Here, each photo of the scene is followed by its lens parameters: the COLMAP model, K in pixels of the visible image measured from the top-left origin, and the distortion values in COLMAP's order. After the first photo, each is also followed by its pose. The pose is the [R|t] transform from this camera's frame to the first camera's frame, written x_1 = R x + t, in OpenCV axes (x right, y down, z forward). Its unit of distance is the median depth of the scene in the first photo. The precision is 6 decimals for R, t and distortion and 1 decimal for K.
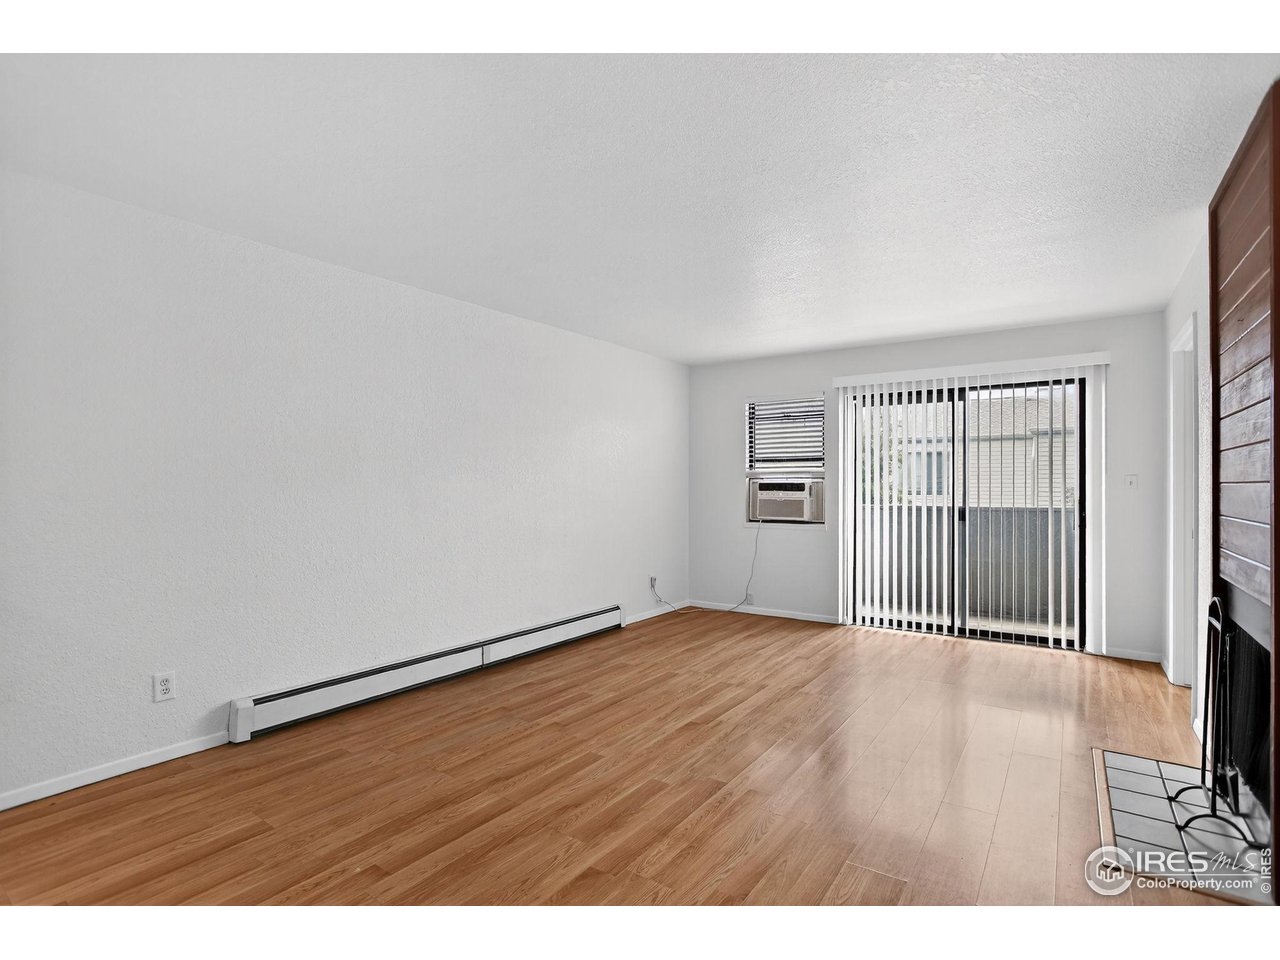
lens RADIAL K [[639.6, 0, 632.1], [0, 639.6, 475.1], [0, 0, 1]] dist [-0.074413, 0.036906]
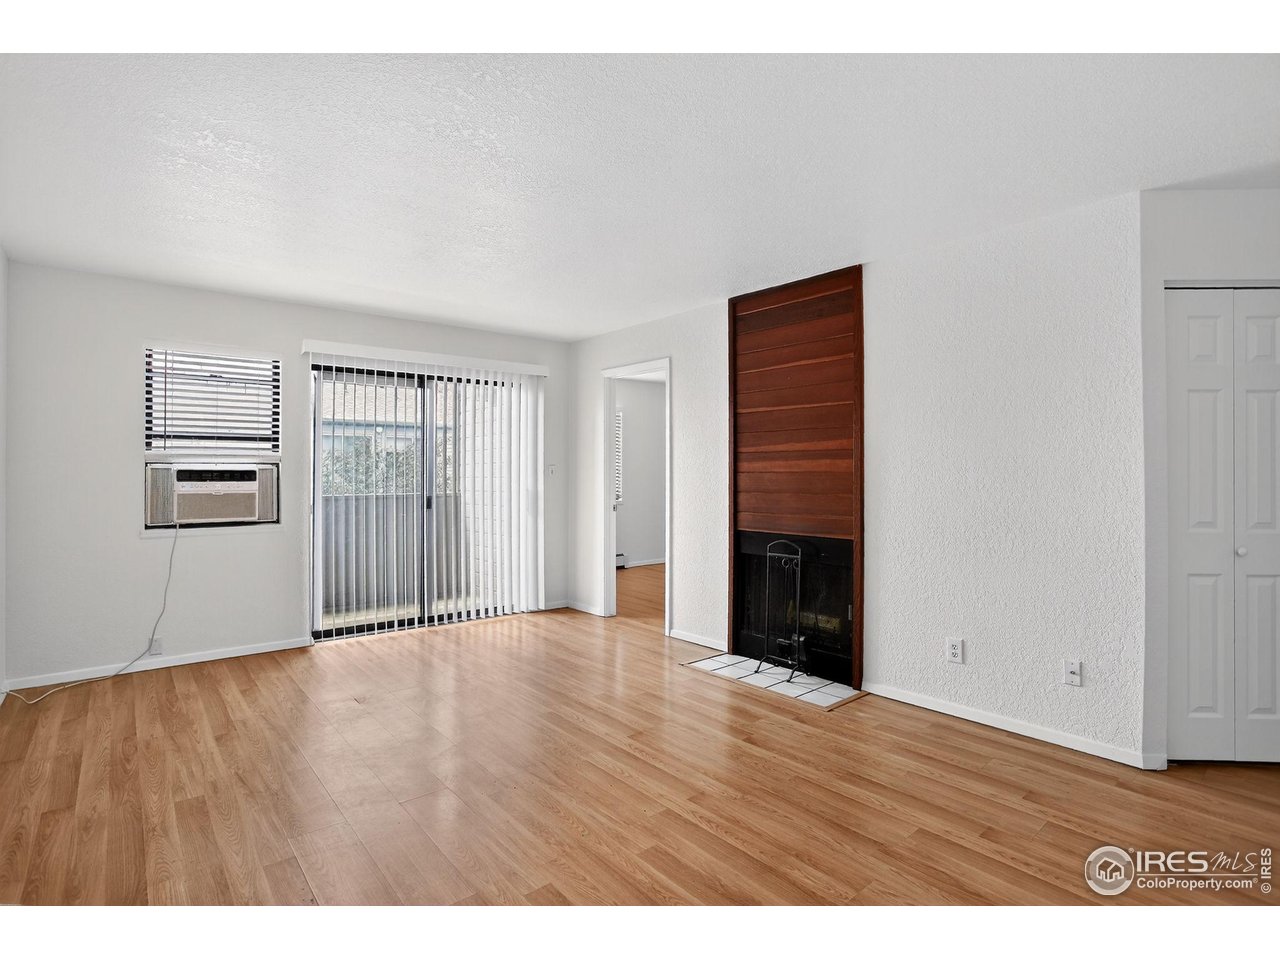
lens RADIAL K [[639.6, 0, 632.1], [0, 639.6, 475.1], [0, 0, 1]] dist [-0.074413, 0.036906]
pose [[0.244360, -0.000759, 0.969684, -0.371731], [-0.011251, 0.999930, 0.003617, 0.011789], [-0.969619, -0.011794, 0.244334, 0.439960]]
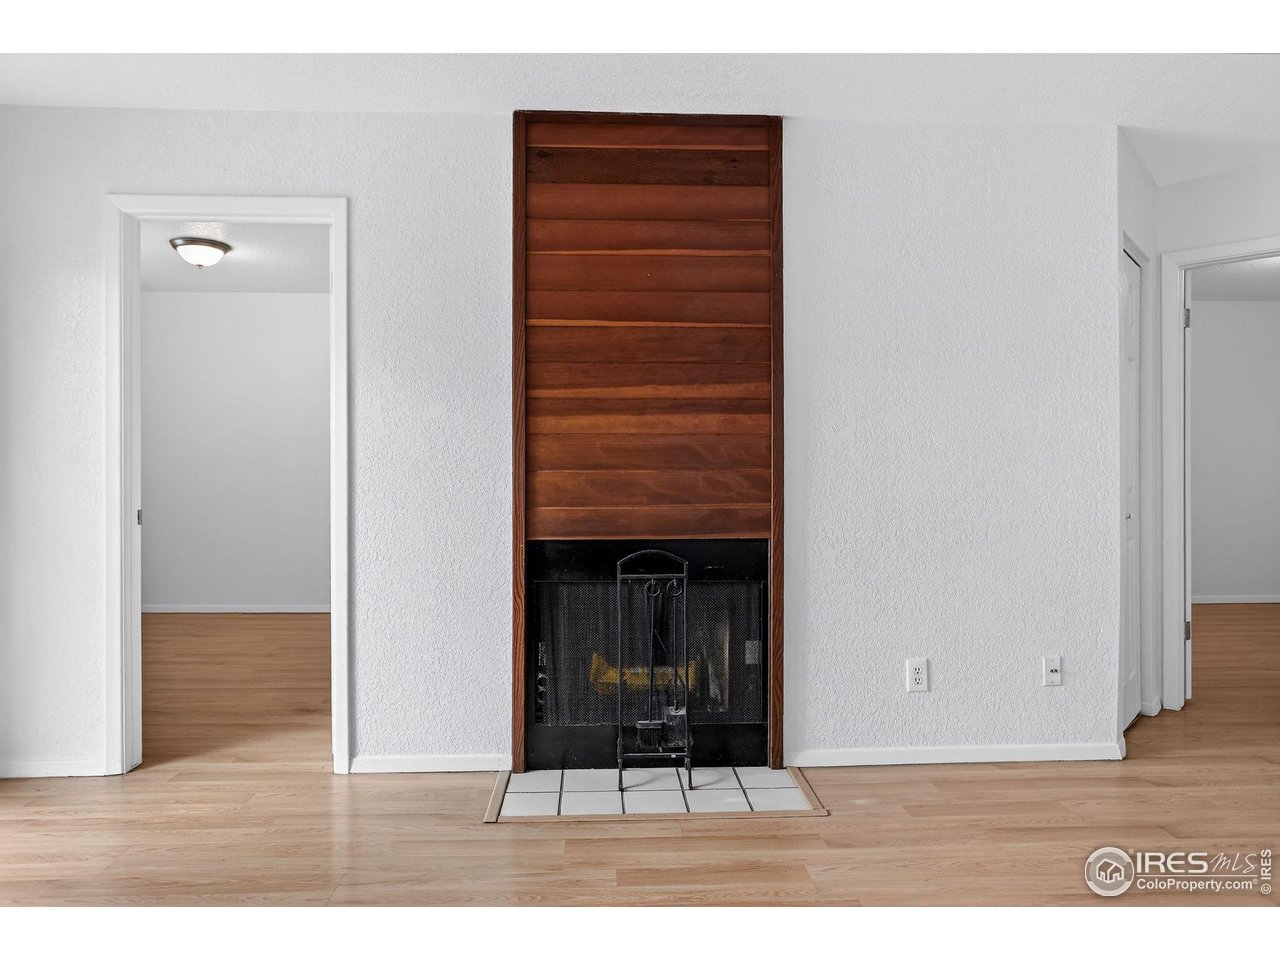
lens RADIAL K [[824.3, 0, 638.3], [0, 824.3, 467.6], [0, 0, 1]] dist [-0.058056, 0.055213]
pose [[-0.626714, -0.000598, 0.779249, -0.026085], [-0.006403, 0.999970, -0.004382, 0.035726], [-0.779223, -0.007735, -0.626699, 0.822759]]
